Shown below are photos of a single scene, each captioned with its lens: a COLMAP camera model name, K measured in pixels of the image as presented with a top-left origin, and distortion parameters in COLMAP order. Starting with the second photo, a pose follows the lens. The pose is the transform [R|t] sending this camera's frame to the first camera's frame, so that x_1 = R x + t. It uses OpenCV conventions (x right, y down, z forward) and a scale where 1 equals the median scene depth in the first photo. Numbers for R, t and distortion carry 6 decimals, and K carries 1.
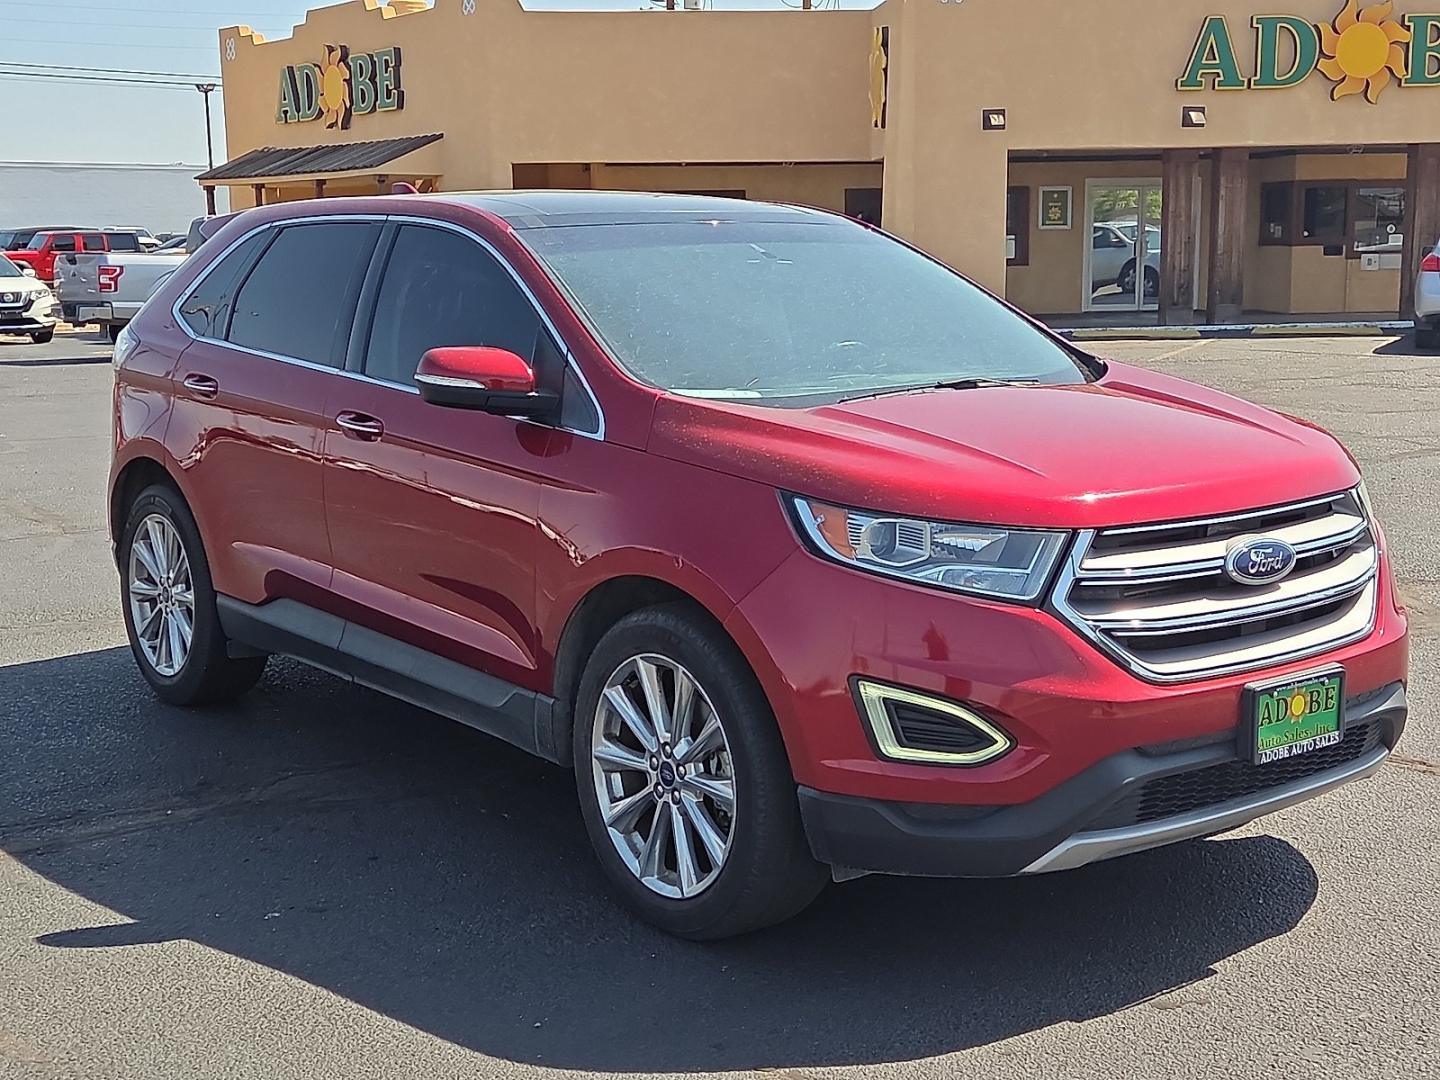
lens RADIAL K [[1981.8, 0, 714.8], [0, 1981.8, 546.6], [0, 0, 1]] dist [0.071069, 0.000000]
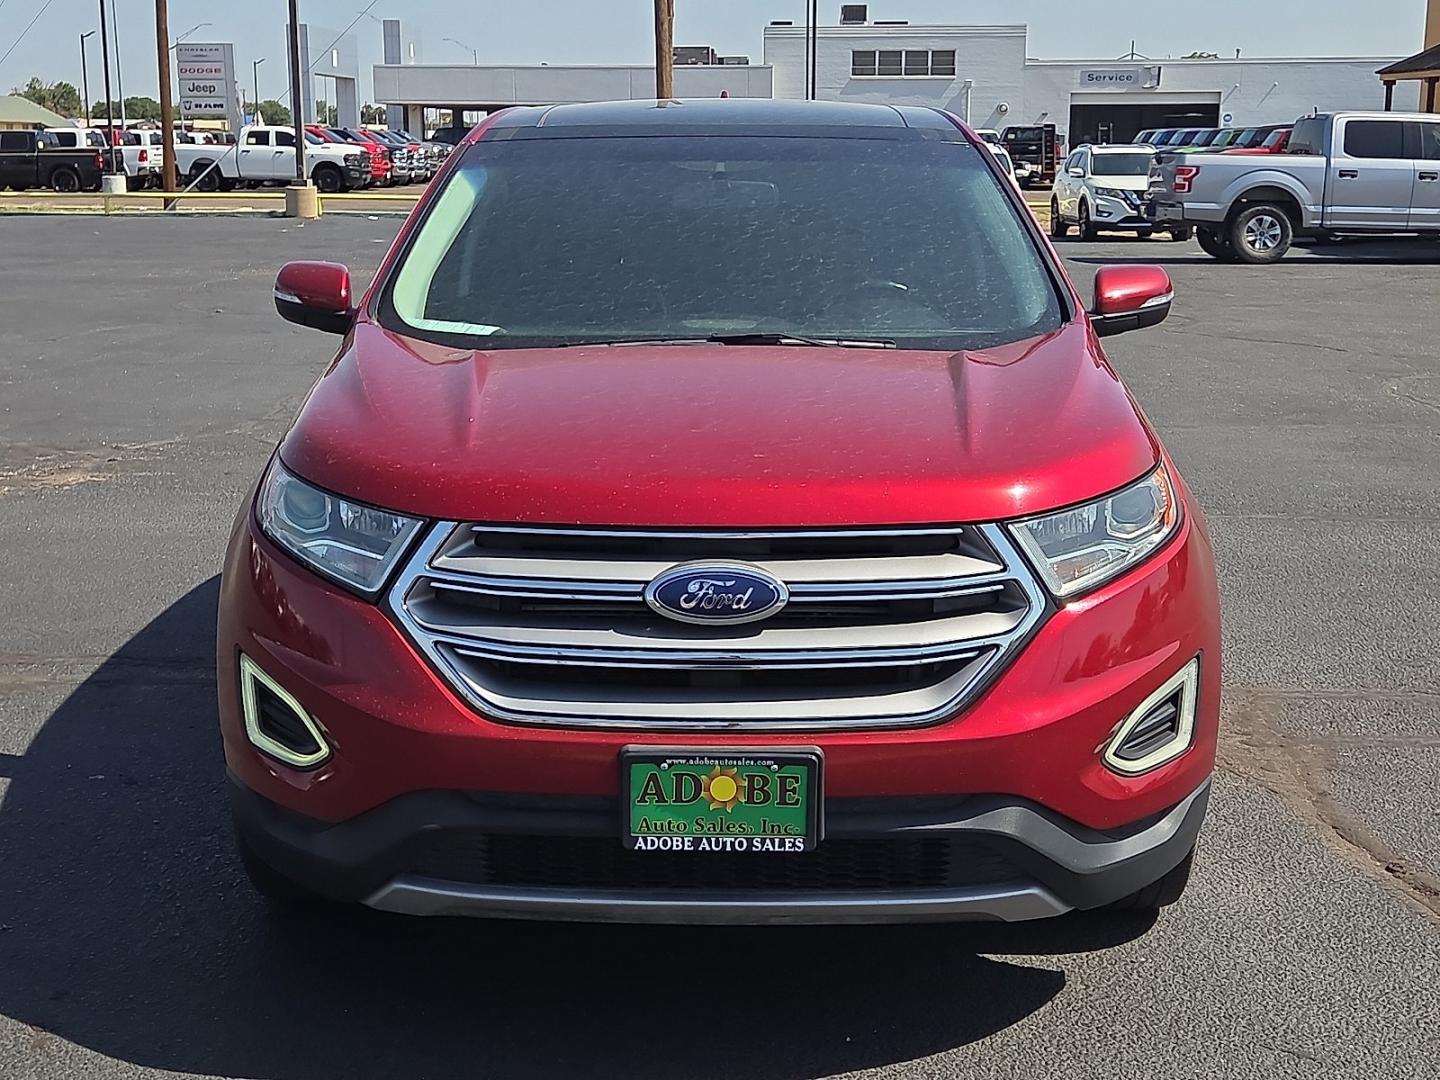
lens RADIAL K [[1981.8, 0, 709.1], [0, 1981.8, 542.6], [0, 0, 1]] dist [0.071069, 0.000000]
pose [[0.773855, 0.142985, -0.617012, 0.747175], [-0.112690, 0.989724, 0.088022, -0.080730], [0.623257, 0.001415, 0.782015, 0.401672]]
